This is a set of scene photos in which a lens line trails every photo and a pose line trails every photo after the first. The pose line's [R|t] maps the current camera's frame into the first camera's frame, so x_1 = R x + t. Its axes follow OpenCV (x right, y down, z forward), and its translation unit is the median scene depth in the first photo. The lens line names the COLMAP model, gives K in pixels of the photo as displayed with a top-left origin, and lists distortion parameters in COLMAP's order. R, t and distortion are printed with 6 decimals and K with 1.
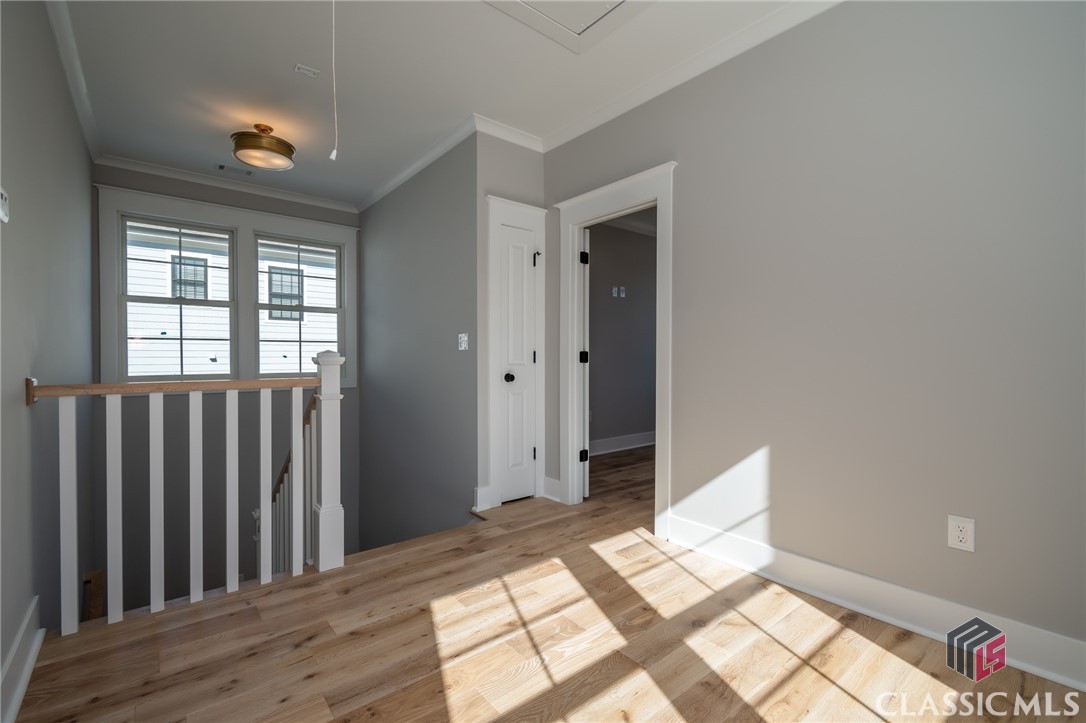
lens RADIAL K [[475.0, 0, 543.6], [0, 475.0, 362.0], [0, 0, 1]] dist [0.012078, -0.008612]
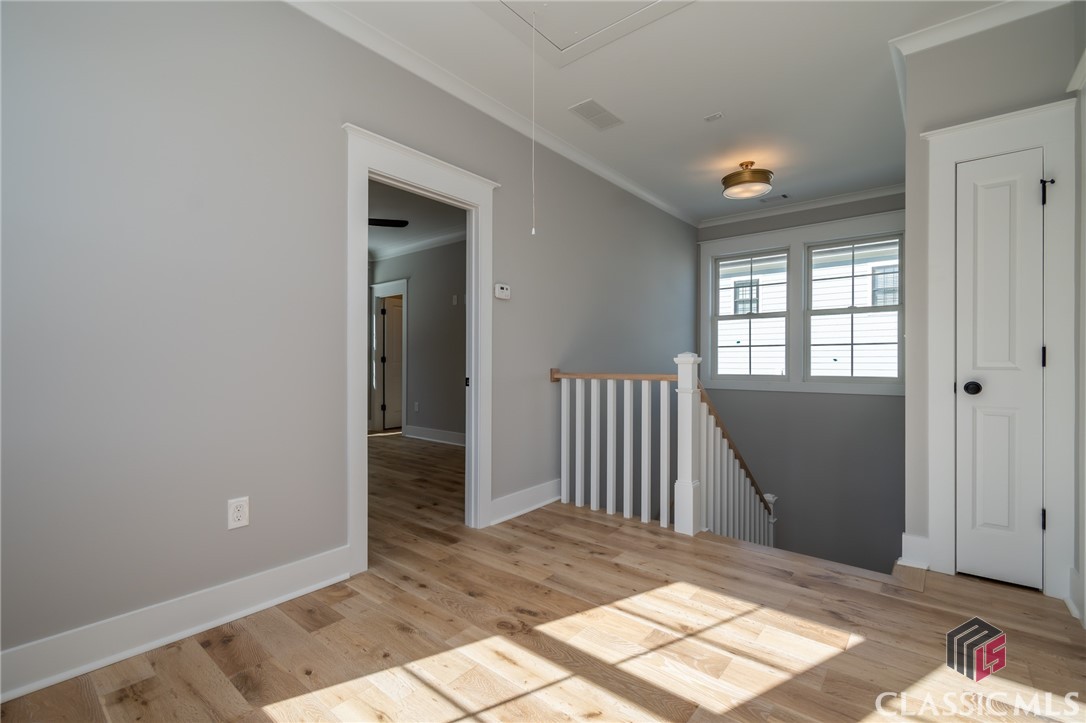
lens RADIAL K [[475.0, 0, 543.6], [0, 475.0, 362.0], [0, 0, 1]] dist [0.012078, -0.008612]
pose [[0.198920, -0.001770, -0.980014, 0.596523], [-0.013149, 0.999904, -0.004475, 0.010244], [0.979927, 0.013777, 0.198878, 0.368812]]
